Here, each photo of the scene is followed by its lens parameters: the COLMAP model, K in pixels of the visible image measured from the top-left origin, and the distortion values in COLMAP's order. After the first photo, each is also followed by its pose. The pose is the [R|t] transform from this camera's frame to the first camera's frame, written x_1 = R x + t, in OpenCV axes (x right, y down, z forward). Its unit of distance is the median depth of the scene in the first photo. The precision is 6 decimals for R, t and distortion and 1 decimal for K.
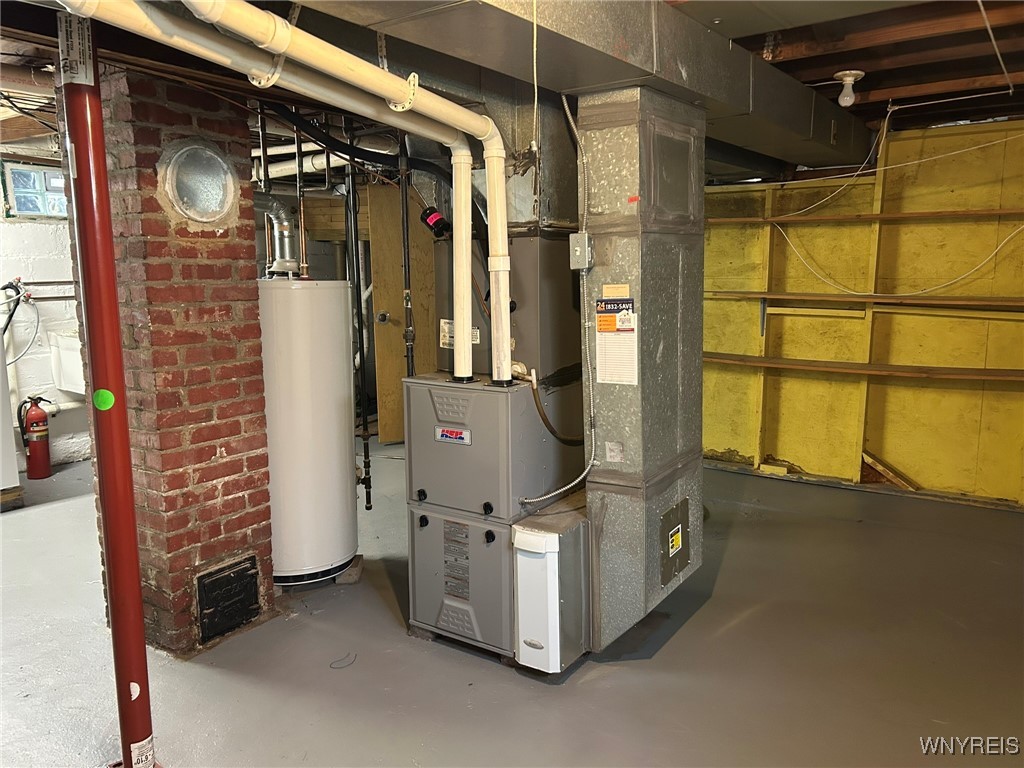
lens RADIAL K [[772.7, 0, 512.5], [0, 772.7, 380.6], [0, 0, 1]] dist [0.037935, -0.020329]
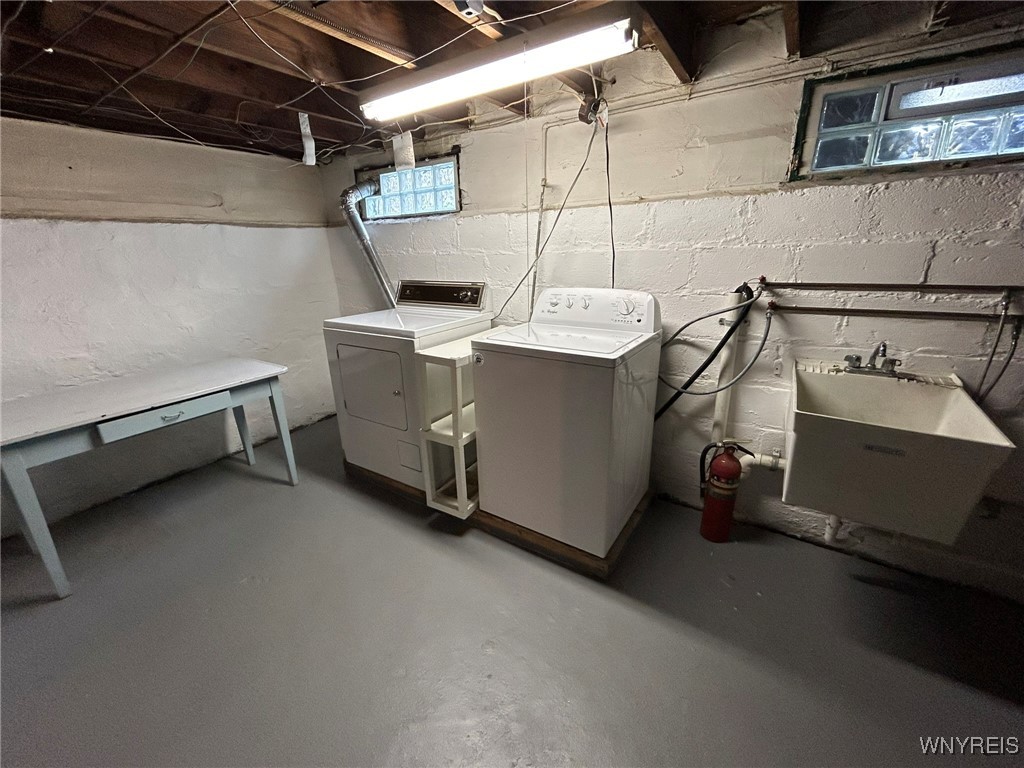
lens RADIAL K [[416.5, 0, 513.9], [0, 416.5, 387.3], [0, 0, 1]] dist [-0.000643, 0.000497]
pose [[0.029056, 0.325126, -0.945224, -0.262296], [-0.130481, 0.938766, 0.318894, -0.125835], [0.991025, 0.114068, 0.069699, 0.757506]]
